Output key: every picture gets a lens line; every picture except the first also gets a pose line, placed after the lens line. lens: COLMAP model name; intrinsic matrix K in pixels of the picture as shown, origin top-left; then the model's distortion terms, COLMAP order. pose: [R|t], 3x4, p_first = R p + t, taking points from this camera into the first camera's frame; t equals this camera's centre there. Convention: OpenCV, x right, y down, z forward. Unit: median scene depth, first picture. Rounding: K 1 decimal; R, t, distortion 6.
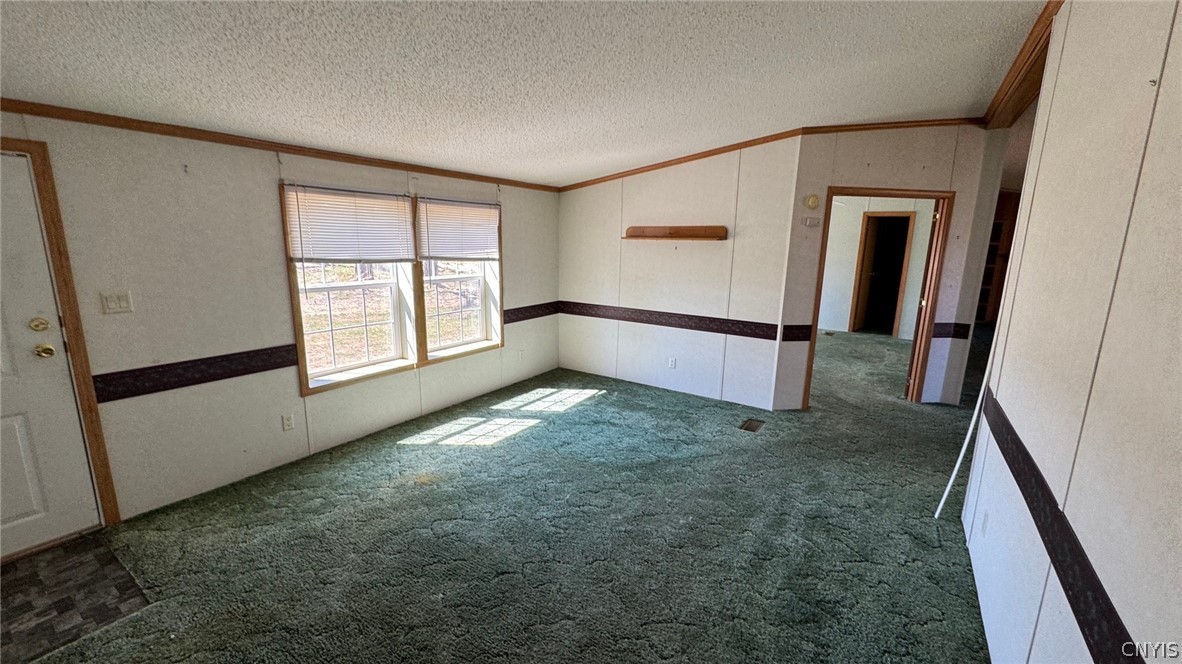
lens RADIAL K [[471.4, 0, 587.7], [0, 471.4, 336.1], [0, 0, 1]] dist [-0.002645, -0.000573]
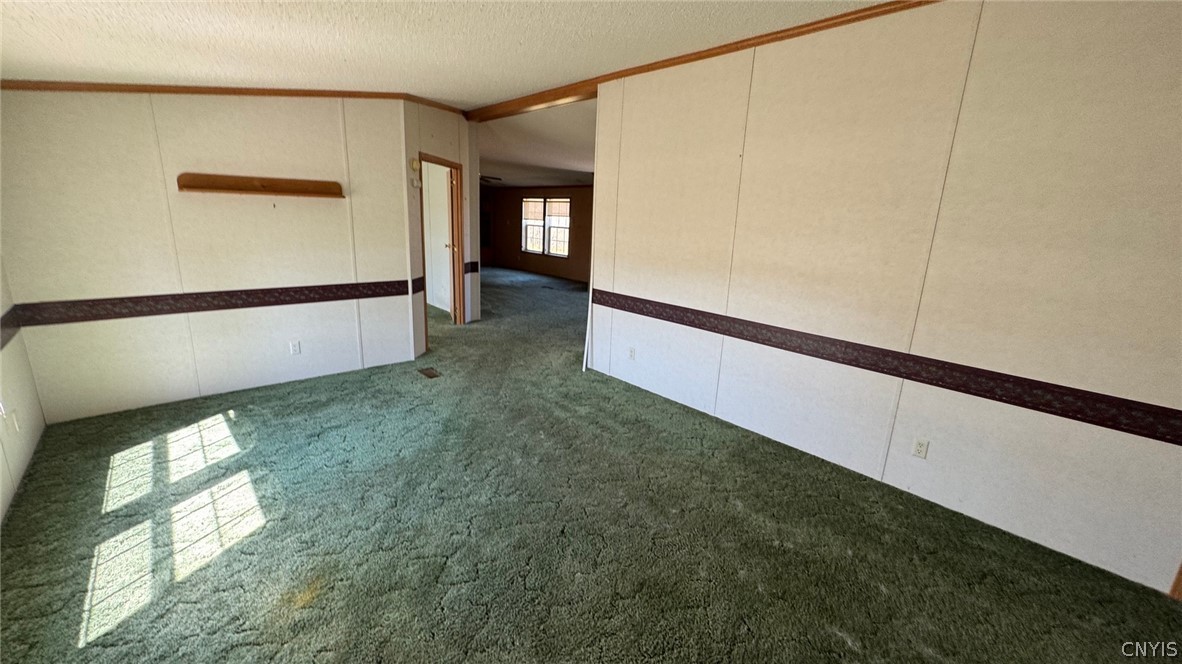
lens RADIAL K [[471.4, 0, 592.6], [0, 471.4, 335.0], [0, 0, 1]] dist [-0.002645, -0.000573]
pose [[0.239842, -0.249657, 0.938162, -0.560319], [0.162012, 0.963110, 0.214877, -0.068813], [-0.957198, 0.100457, 0.271442, 0.335639]]
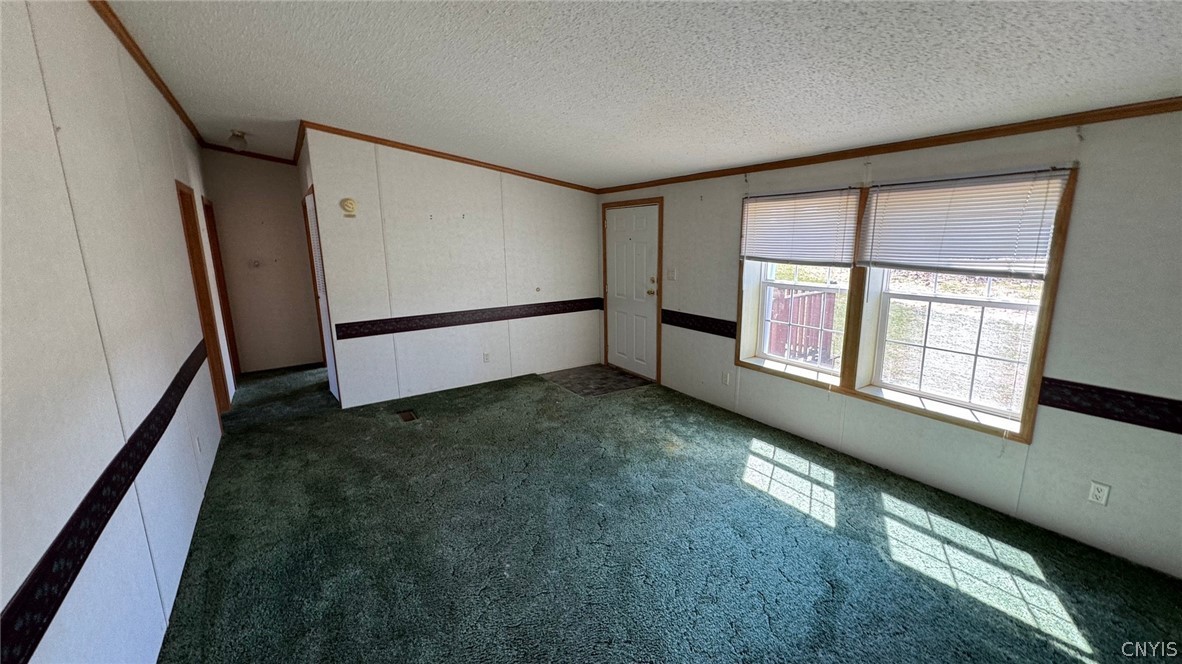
lens RADIAL K [[471.4, 0, 584.0], [0, 471.4, 334.0], [0, 0, 1]] dist [-0.002645, -0.000573]
pose [[-0.403378, 0.168392, -0.899406, 0.557599], [-0.182822, 0.948271, 0.259535, -0.166306], [0.896584, 0.269122, -0.351726, 0.858959]]
